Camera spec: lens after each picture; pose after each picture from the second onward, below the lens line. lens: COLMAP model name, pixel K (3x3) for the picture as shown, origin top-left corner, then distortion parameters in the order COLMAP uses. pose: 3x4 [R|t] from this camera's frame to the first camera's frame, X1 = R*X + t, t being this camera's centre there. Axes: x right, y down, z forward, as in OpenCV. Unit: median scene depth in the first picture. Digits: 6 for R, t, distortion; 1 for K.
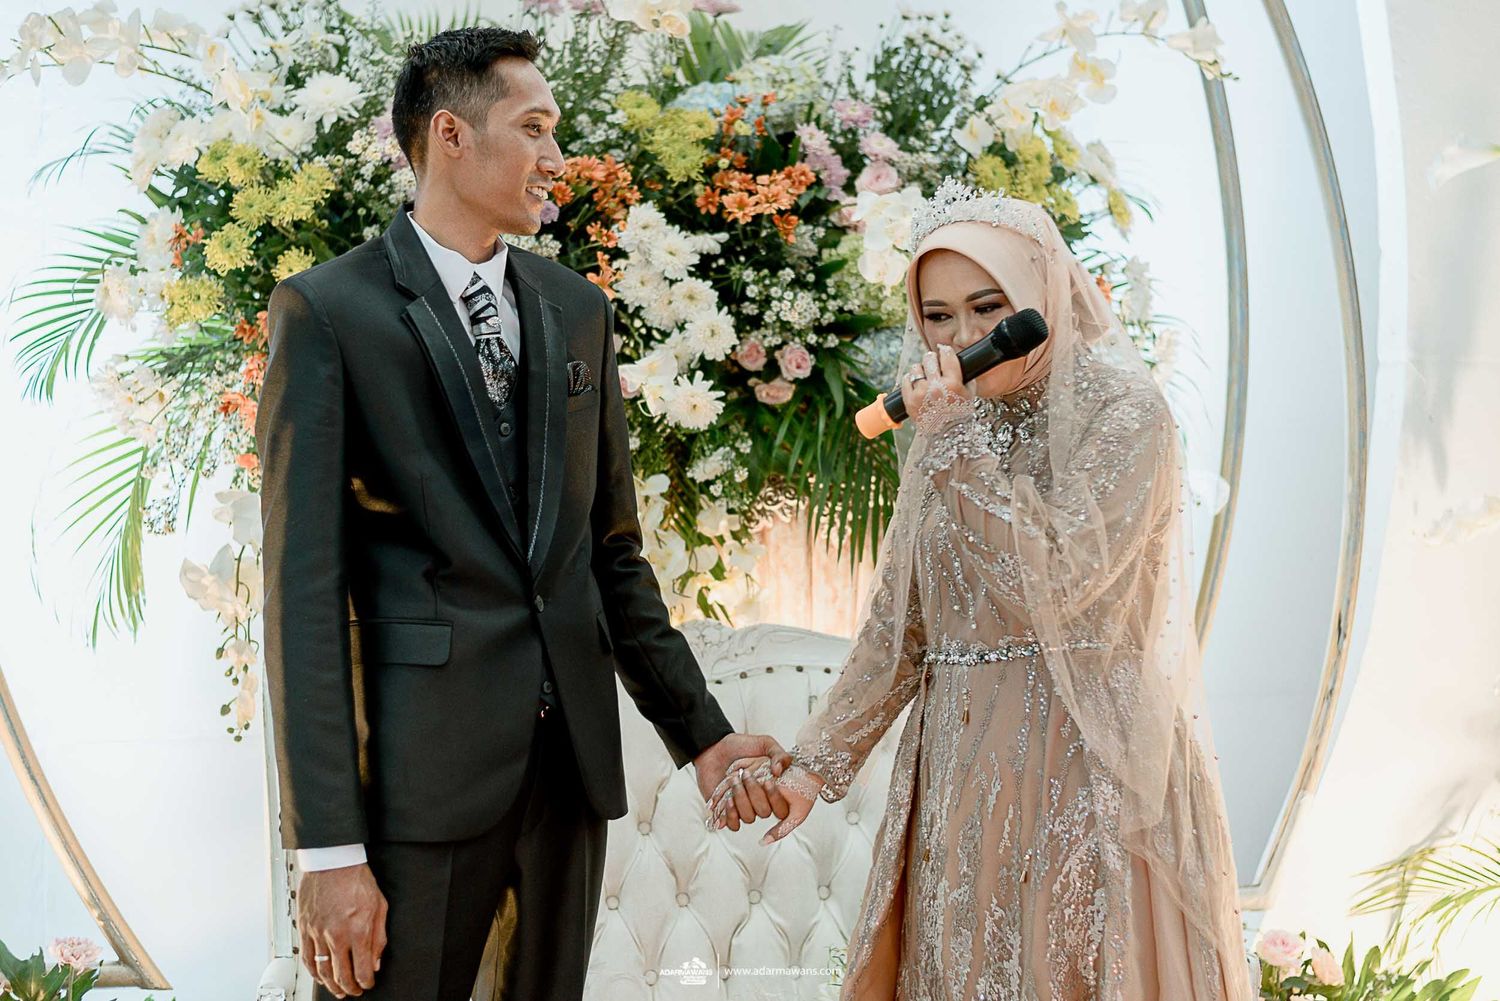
lens RADIAL K [[2414.4, 0, 748.1], [0, 2414.4, 460.6], [0, 0, 1]] dist [0.031252, 0.024245]
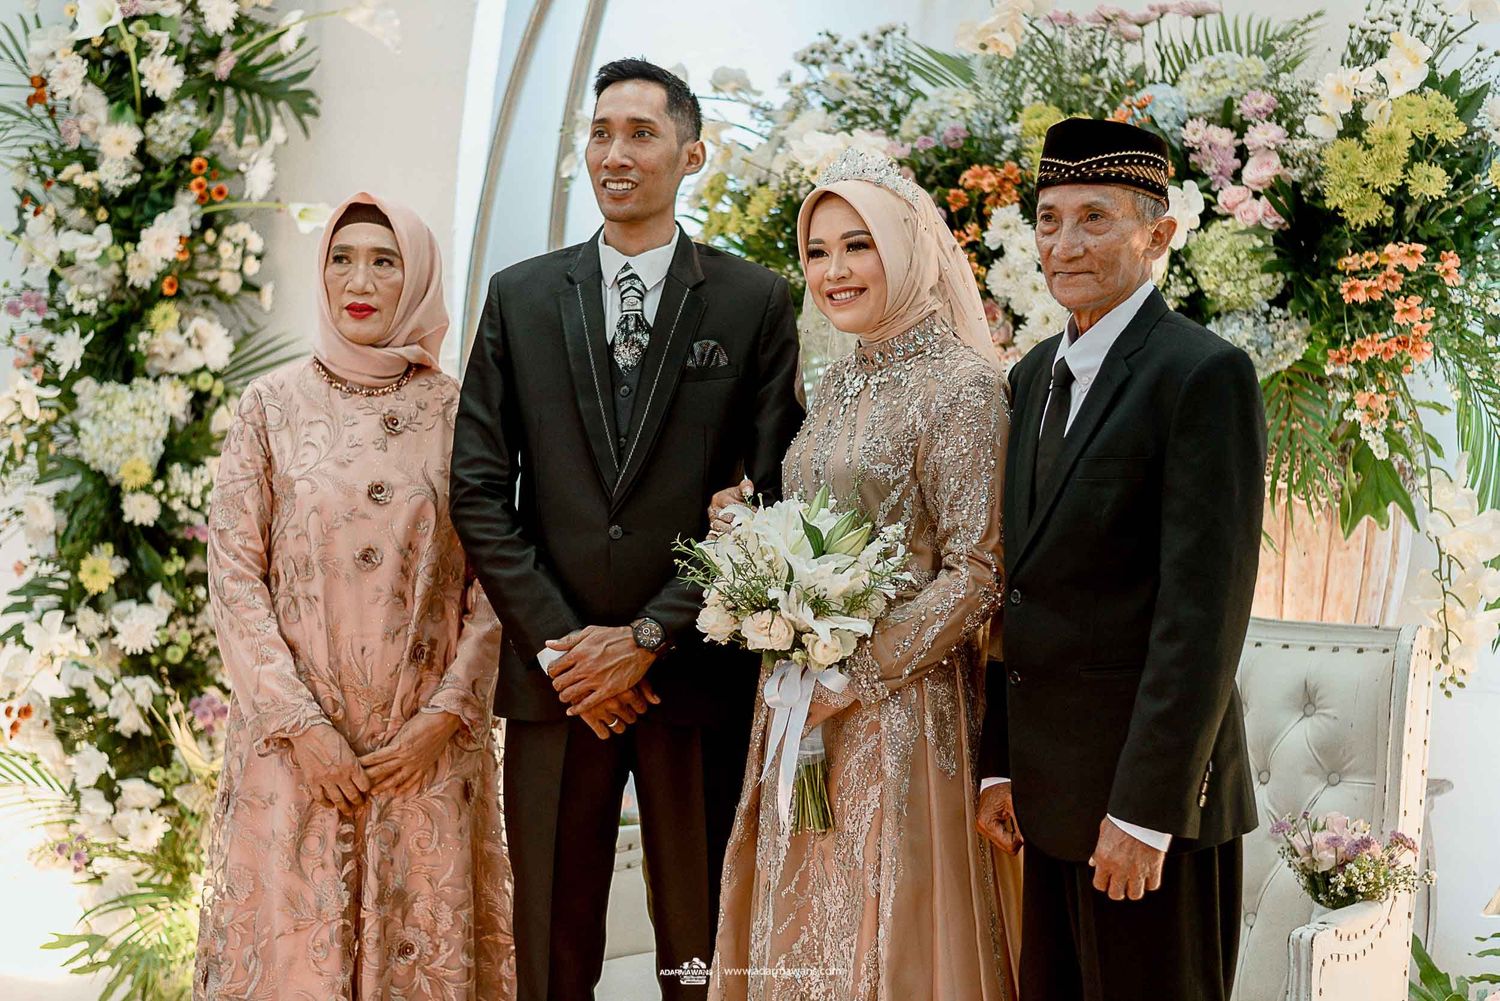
lens RADIAL K [[2536.0, 0, 742.6], [0, 2536.0, 510.8], [0, 0, 1]] dist [-0.004562, 0.097944]
pose [[0.728846, 0.036456, -0.683707, 0.643740], [-0.014854, 0.999188, 0.037442, -0.006088], [0.684517, -0.017134, 0.728796, 0.045818]]
